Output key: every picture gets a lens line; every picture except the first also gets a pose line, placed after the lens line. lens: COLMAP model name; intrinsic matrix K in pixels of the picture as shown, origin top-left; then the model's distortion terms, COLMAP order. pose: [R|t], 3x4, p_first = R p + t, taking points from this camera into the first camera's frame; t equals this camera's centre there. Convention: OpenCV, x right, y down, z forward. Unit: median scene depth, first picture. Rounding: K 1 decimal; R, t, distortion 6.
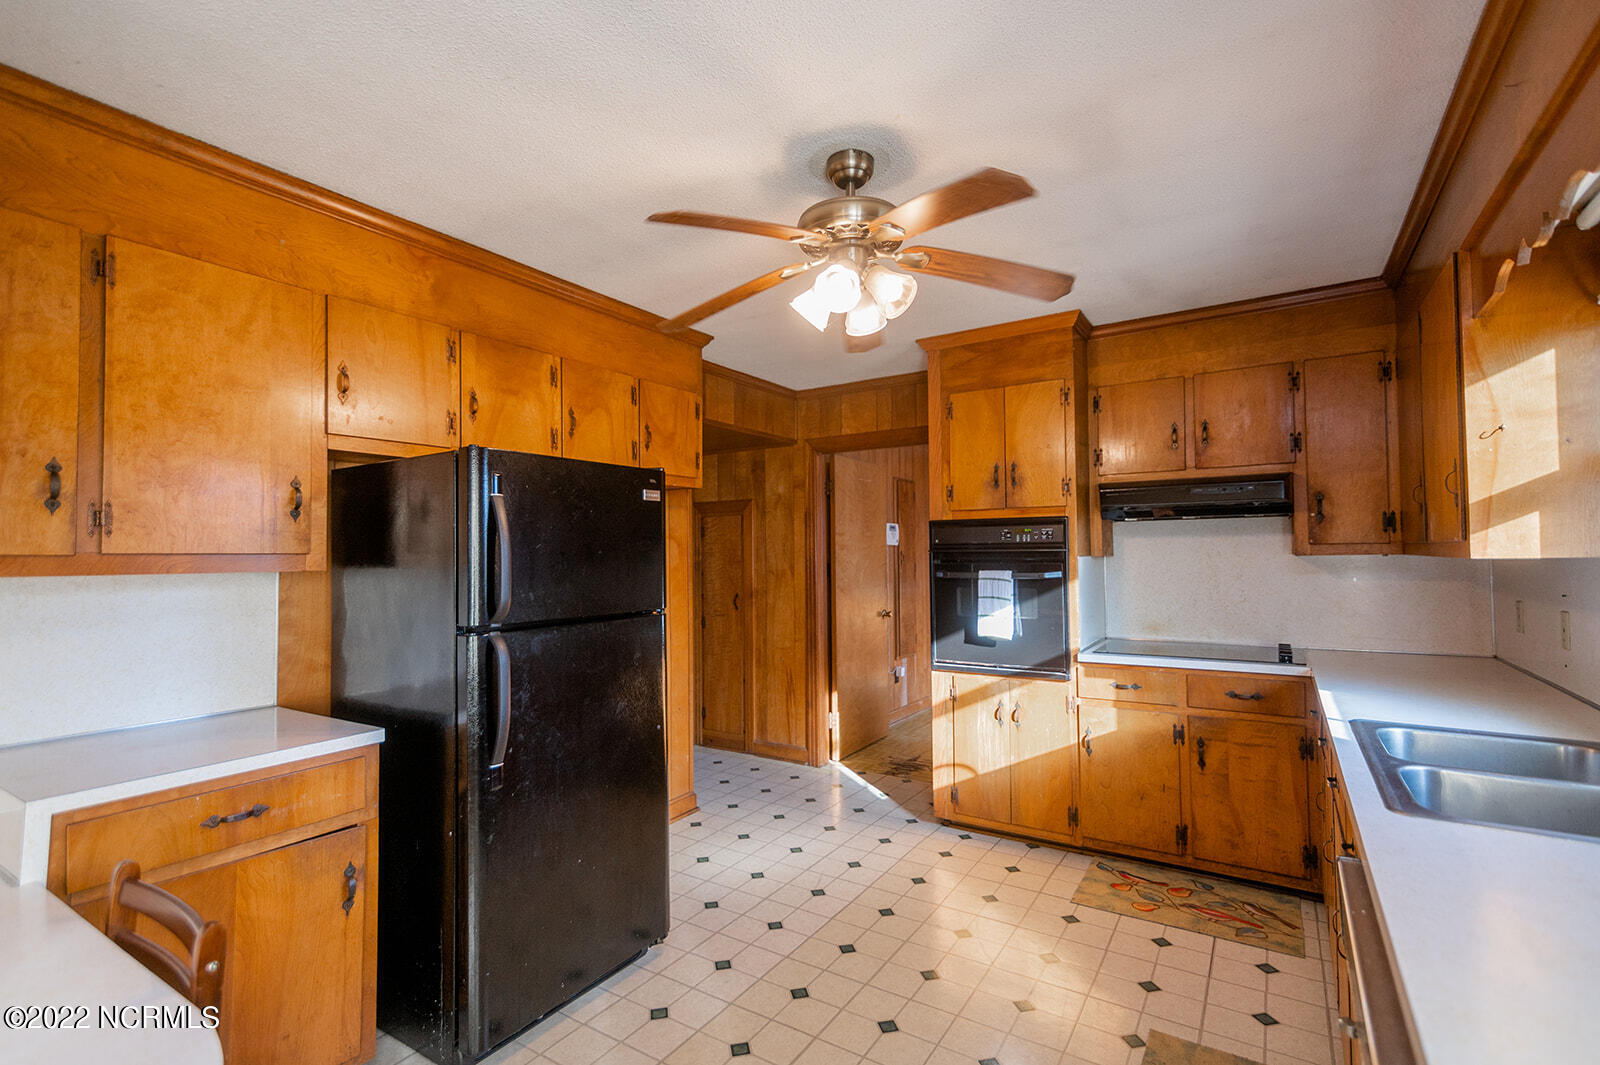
lens RADIAL K [[732.6, 0, 800.0], [0, 732.6, 532.5], [0, 0, 1]] dist [0.013787, -0.000053]
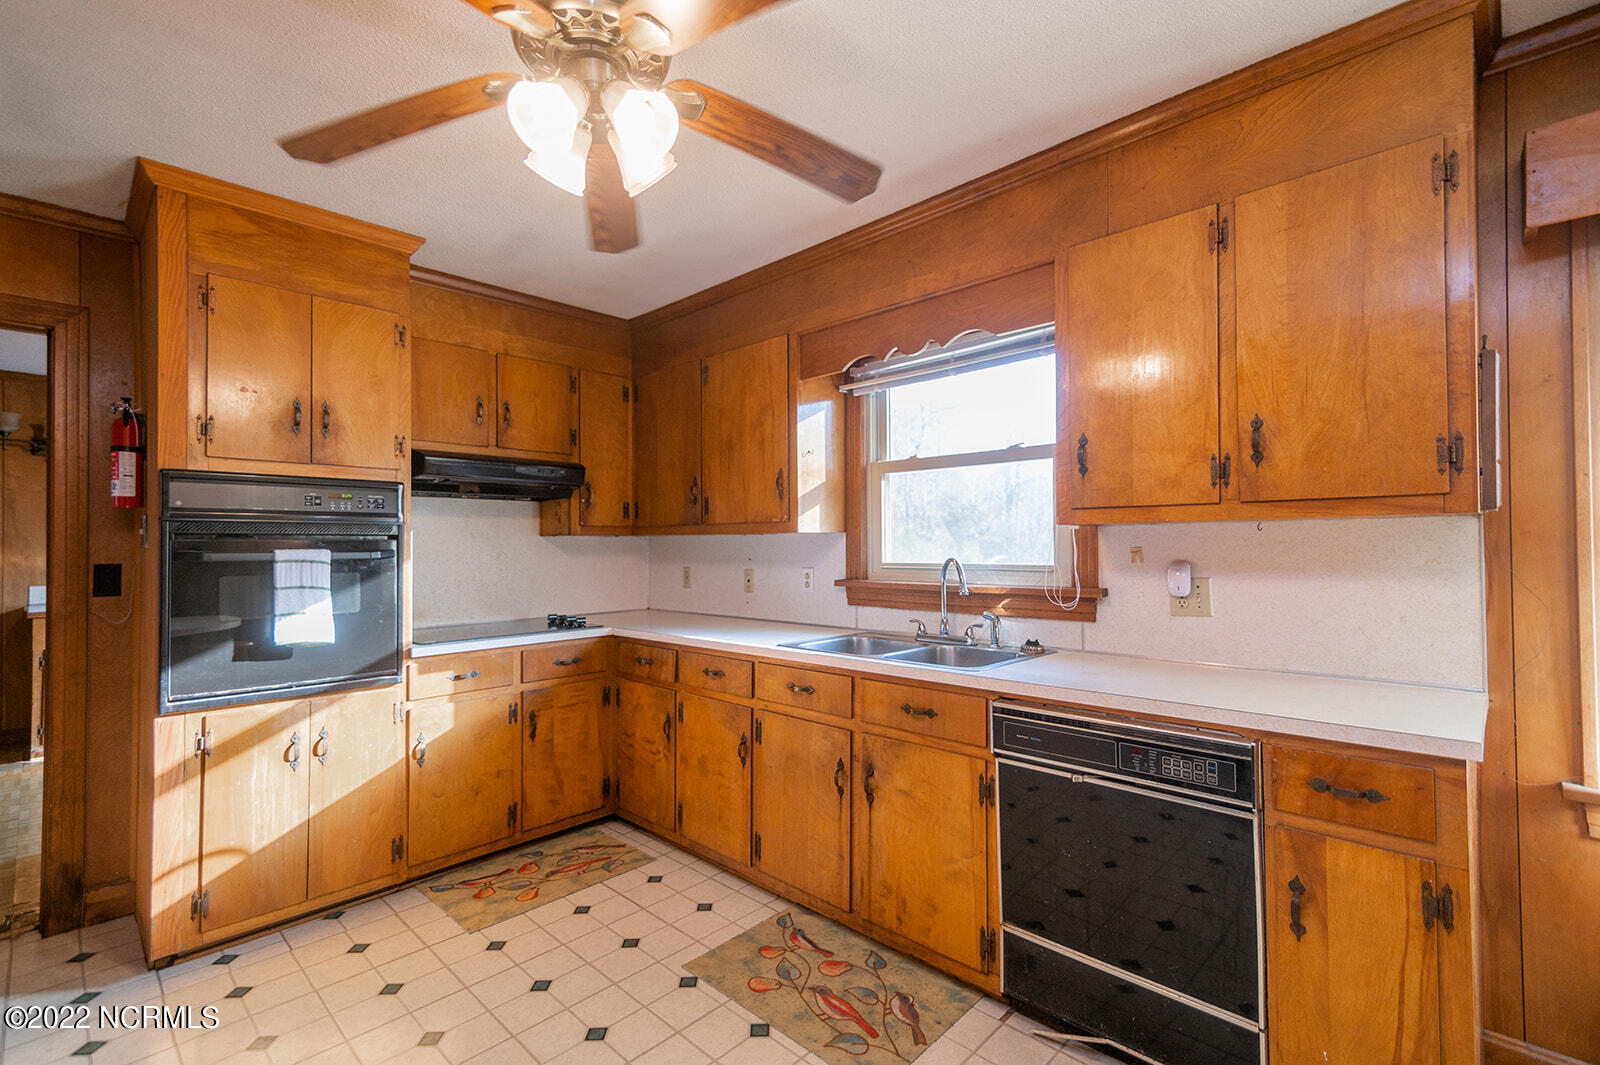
lens RADIAL K [[719.2, 0, 795.8], [0, 719.2, 533.4], [0, 0, 1]] dist [0.014962, -0.000027]
pose [[0.187429, 0.026245, 0.981928, -0.344392], [-0.026523, 0.999414, -0.021649, 0.040381], [-0.981920, -0.021986, 0.188015, 0.416547]]
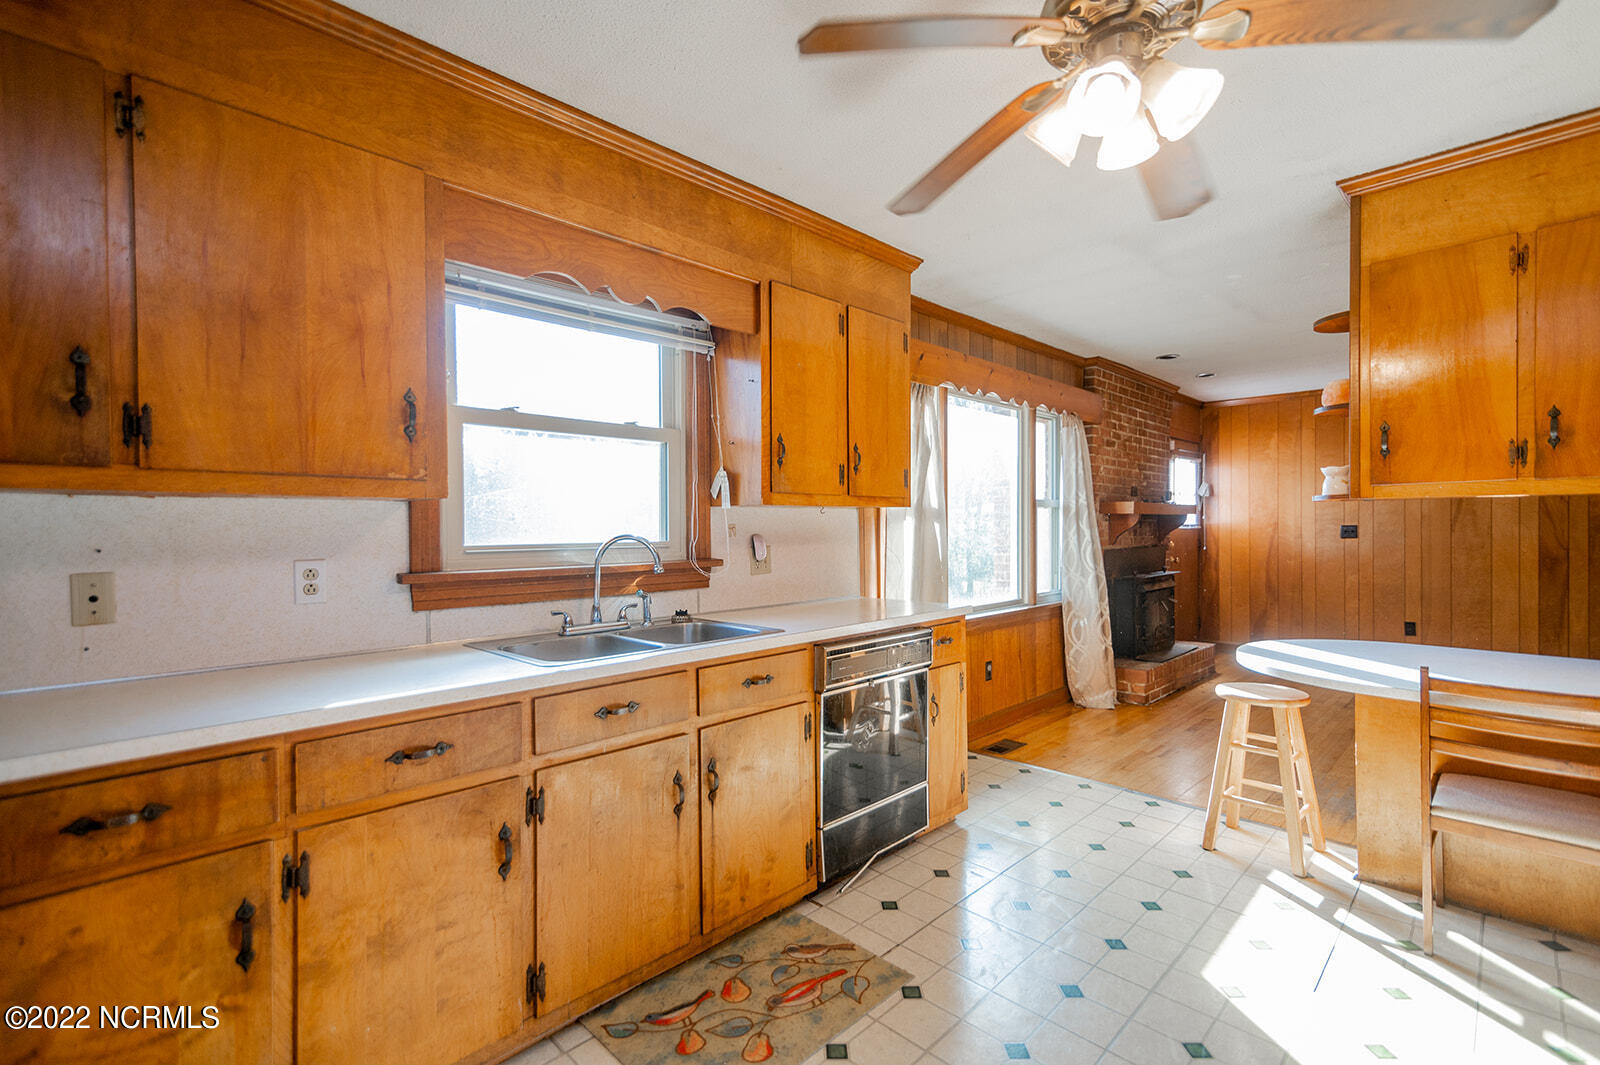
lens RADIAL K [[719.2, 0, 795.8], [0, 719.2, 533.4], [0, 0, 1]] dist [0.014962, -0.000027]
pose [[-0.978643, 0.017680, 0.204805, 0.141779], [0.012547, 0.999574, -0.026335, 0.065187], [-0.205184, -0.023202, -0.978448, 1.067408]]
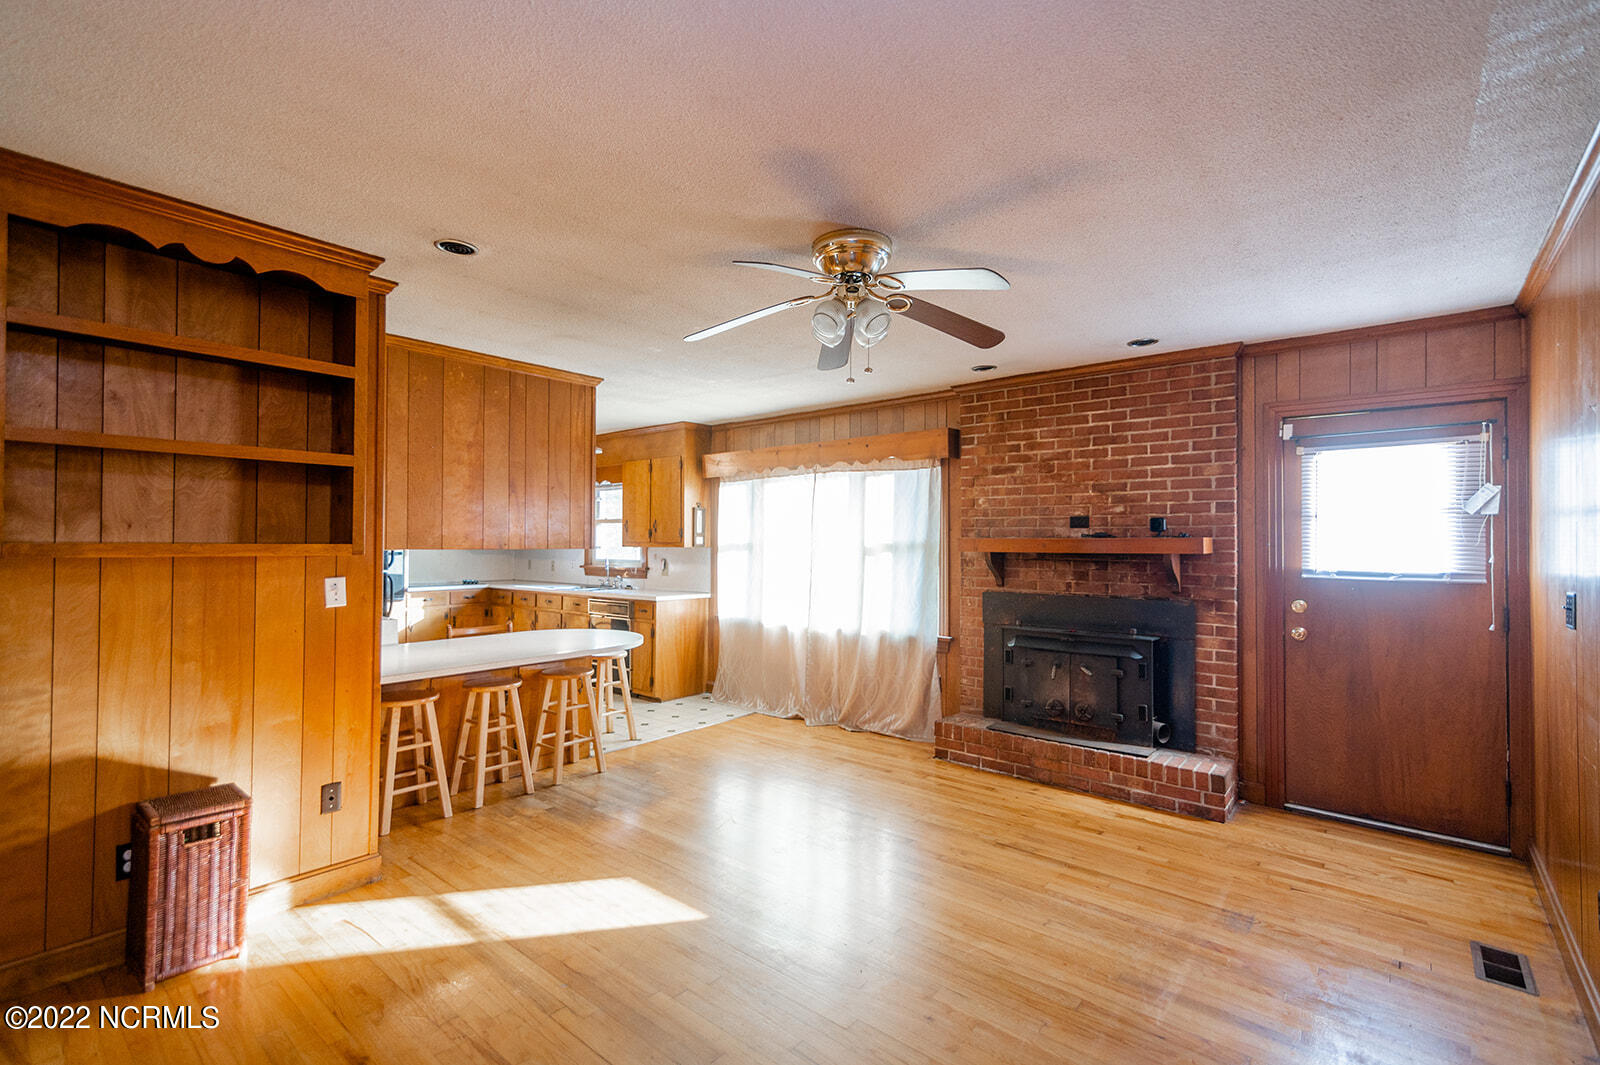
lens RADIAL K [[719.2, 0, 795.8], [0, 719.2, 533.4], [0, 0, 1]] dist [0.014962, -0.000027]
pose [[0.118149, 0.026547, 0.992641, -1.677683], [-0.037992, 0.999032, -0.022196, 0.000657], [-0.992269, -0.035090, 0.119044, -0.441154]]
